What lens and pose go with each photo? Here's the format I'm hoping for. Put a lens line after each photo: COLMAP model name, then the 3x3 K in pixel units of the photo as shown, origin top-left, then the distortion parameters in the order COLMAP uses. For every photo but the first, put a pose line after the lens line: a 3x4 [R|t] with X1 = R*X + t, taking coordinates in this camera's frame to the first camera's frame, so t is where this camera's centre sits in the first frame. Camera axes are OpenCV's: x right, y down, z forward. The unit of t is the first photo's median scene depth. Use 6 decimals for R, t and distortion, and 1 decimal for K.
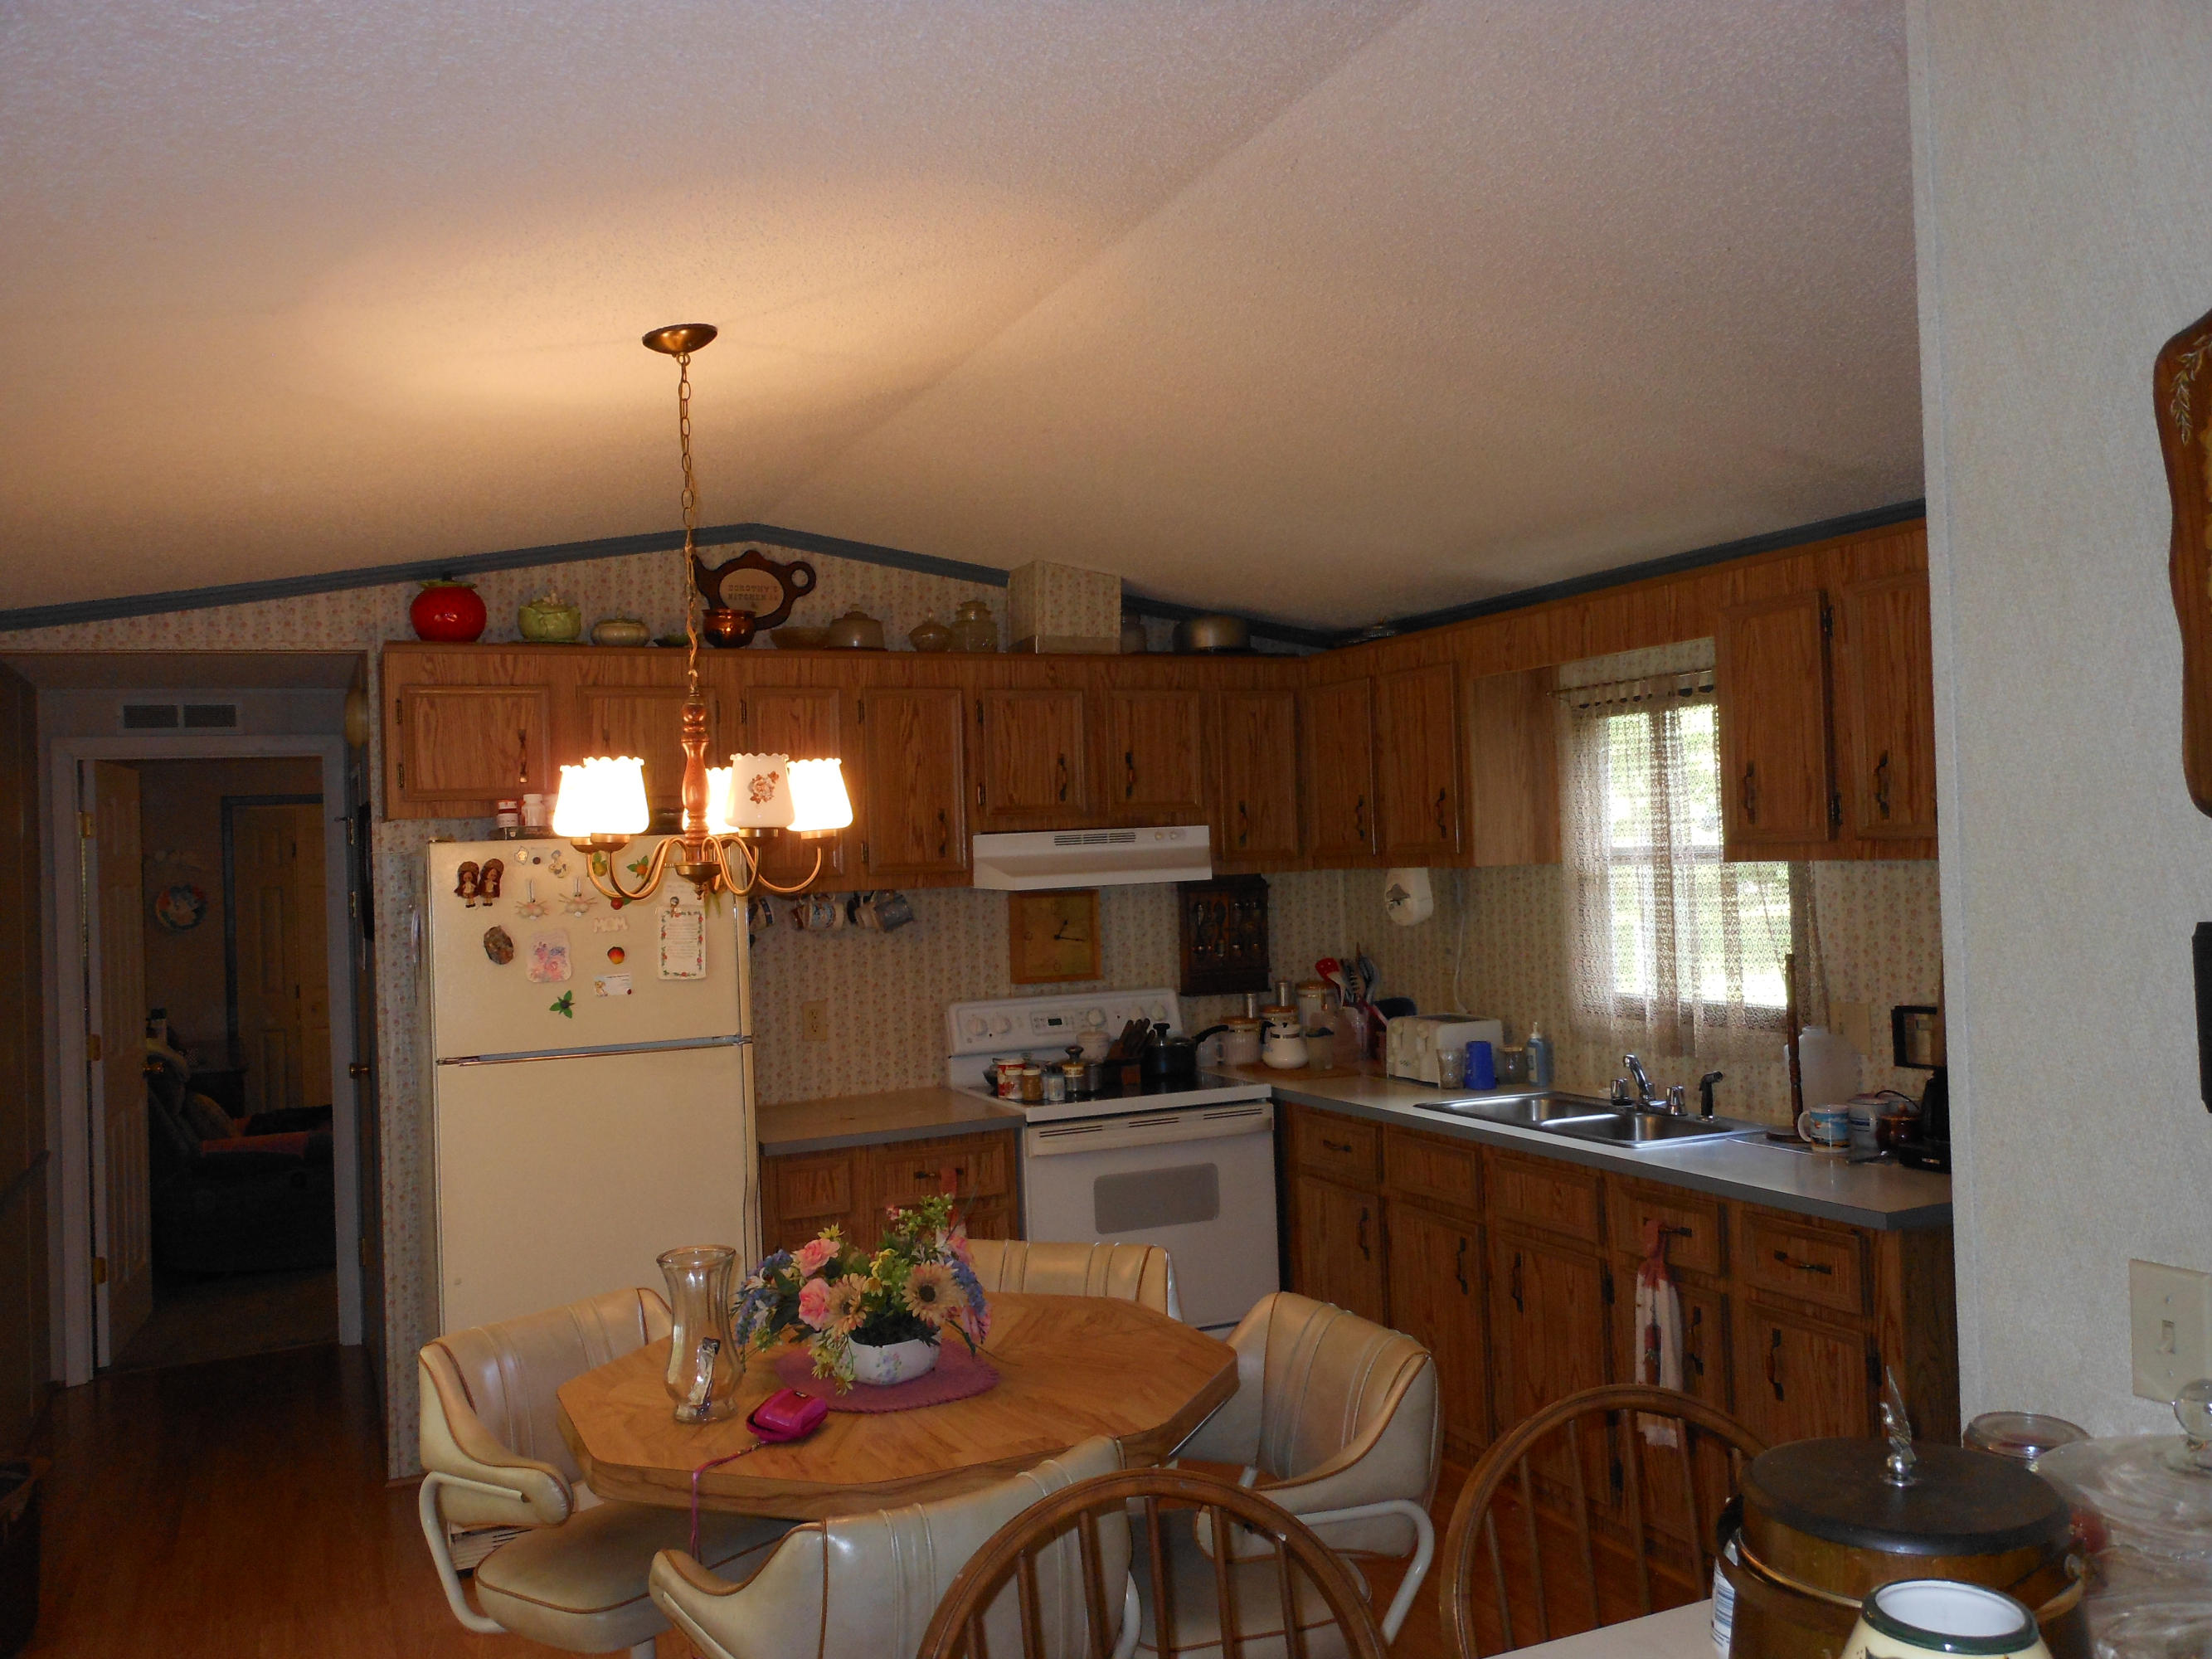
lens RADIAL K [[1820.7, 0, 1106.0], [0, 1820.7, 829.5], [0, 0, 1]] dist [-0.035248, 0.077405]
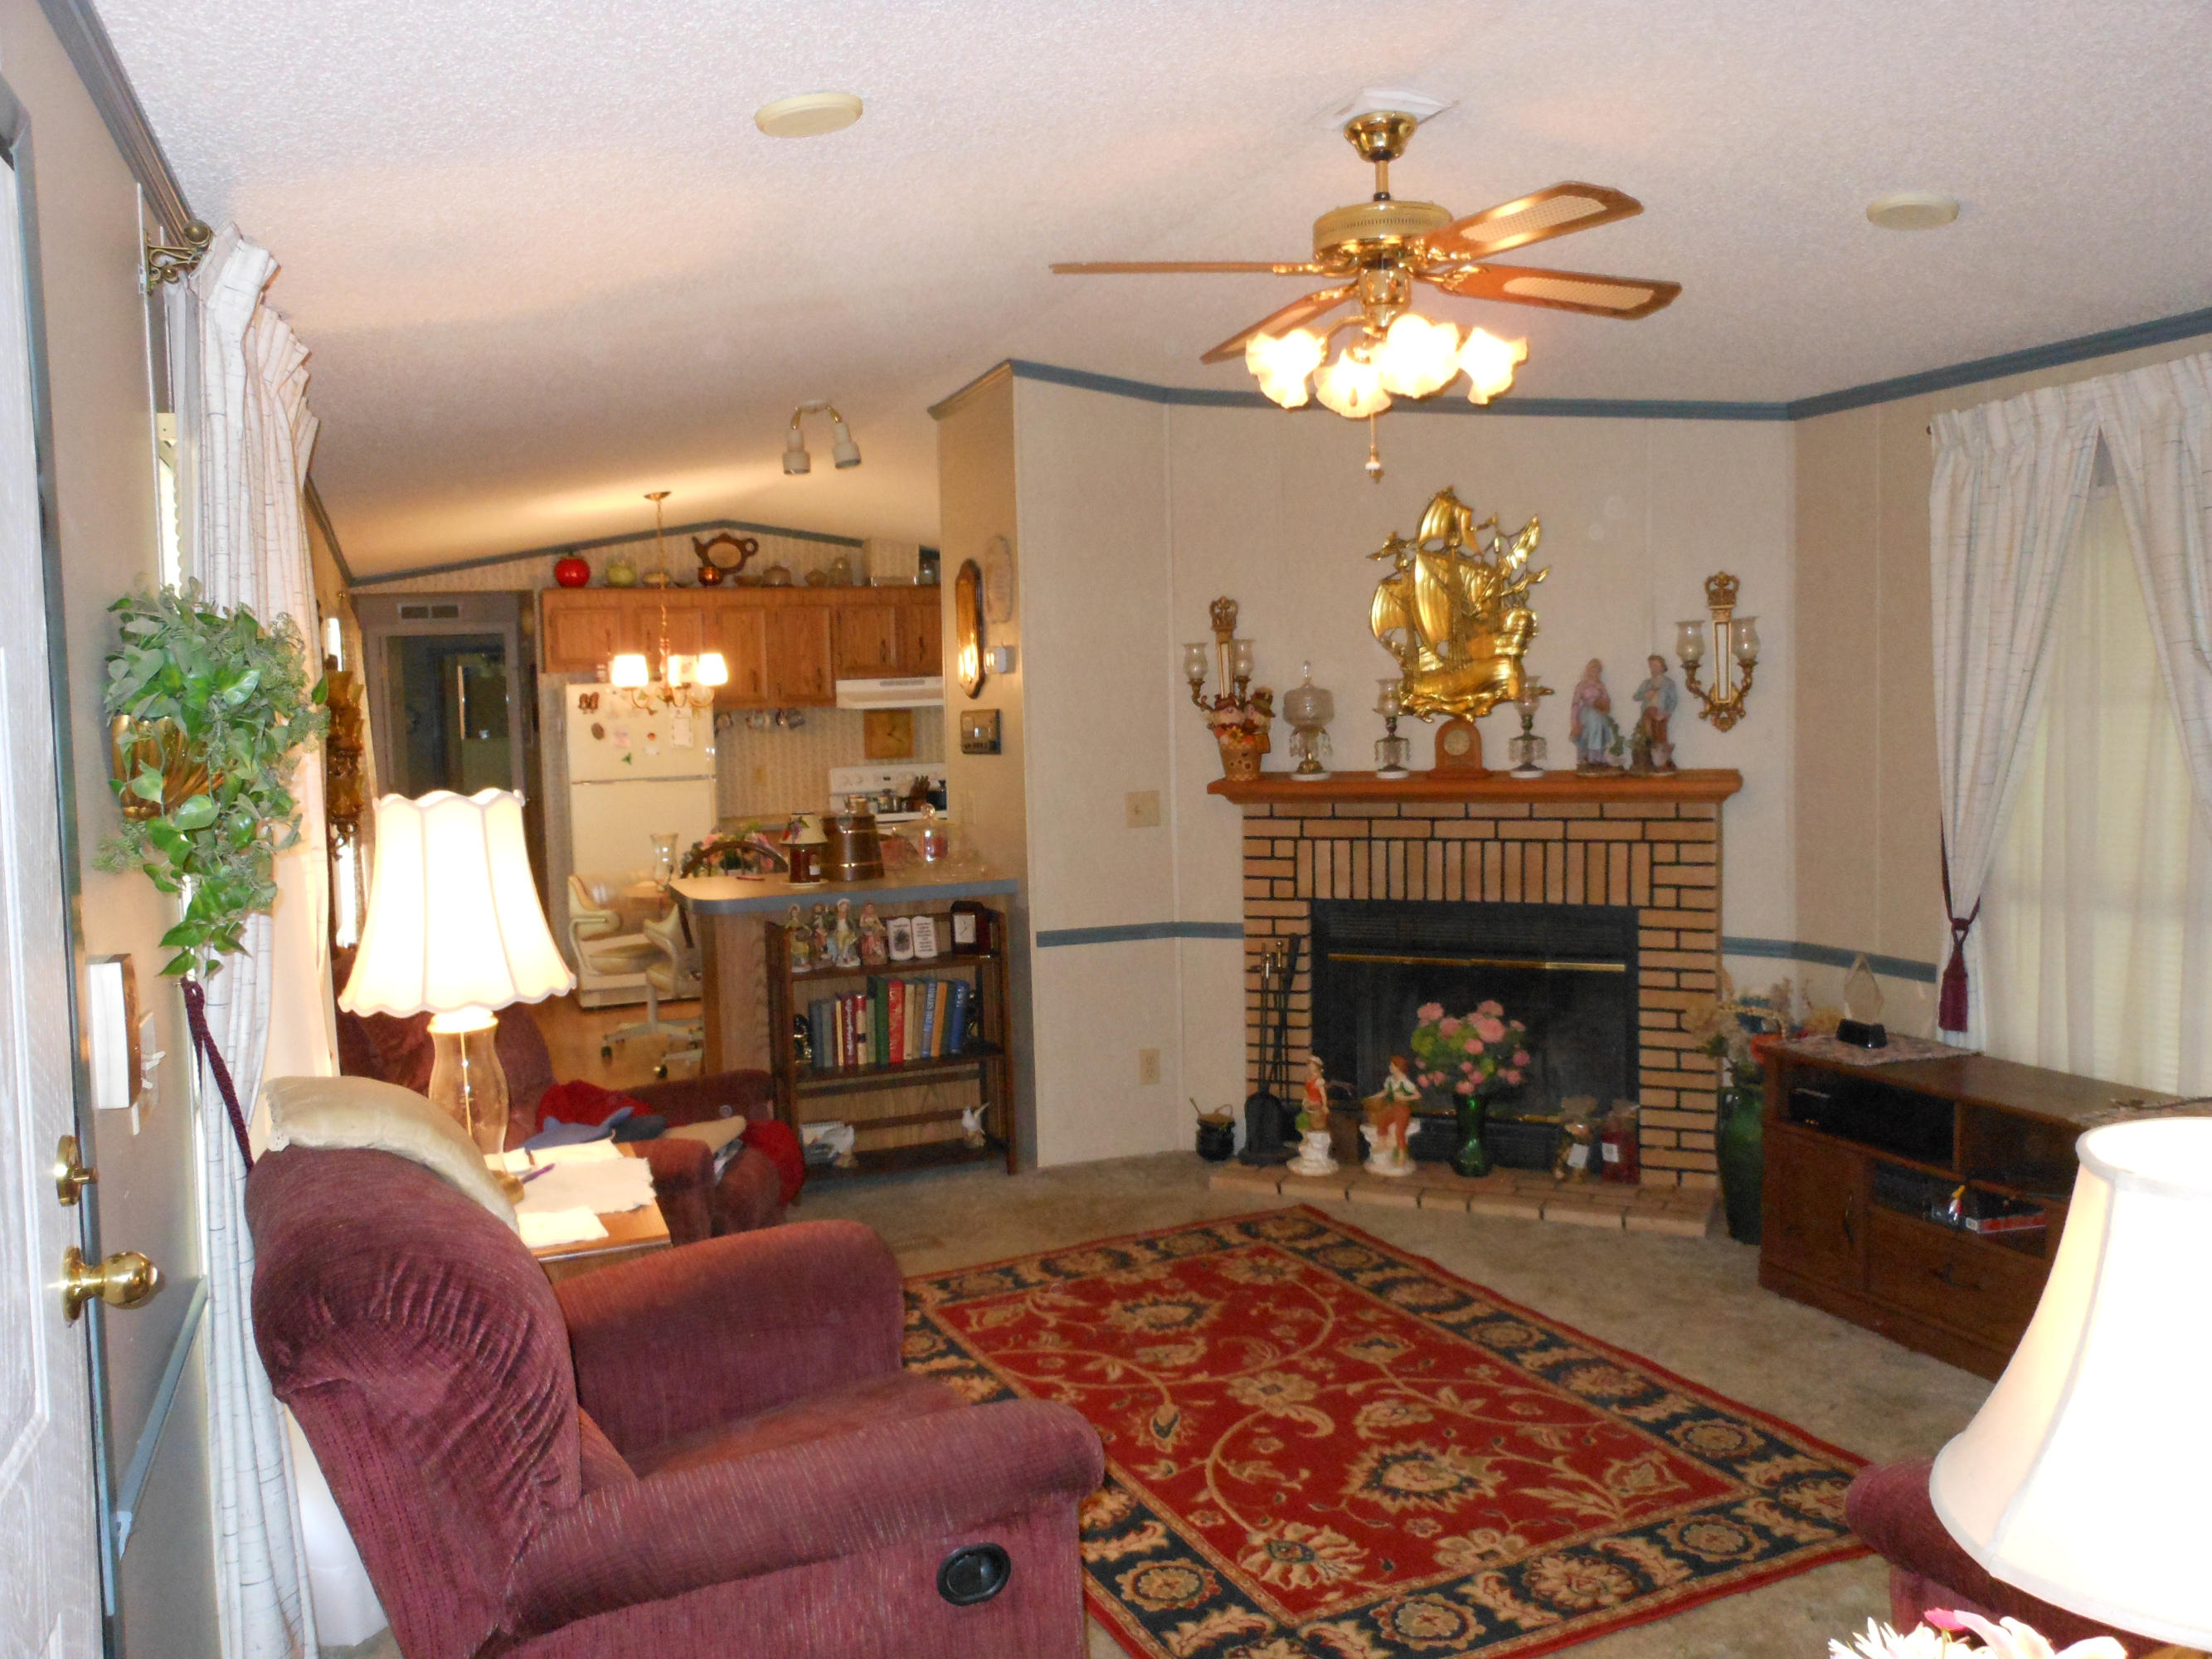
lens RADIAL K [[1820.7, 0, 1106.0], [0, 1820.7, 829.5], [0, 0, 1]] dist [-0.035248, 0.077405]
pose [[0.998072, 0.012050, -0.060882, 0.346039], [-0.006383, 0.995698, 0.092435, -0.020851], [0.061734, -0.091868, 0.993856, -0.966715]]
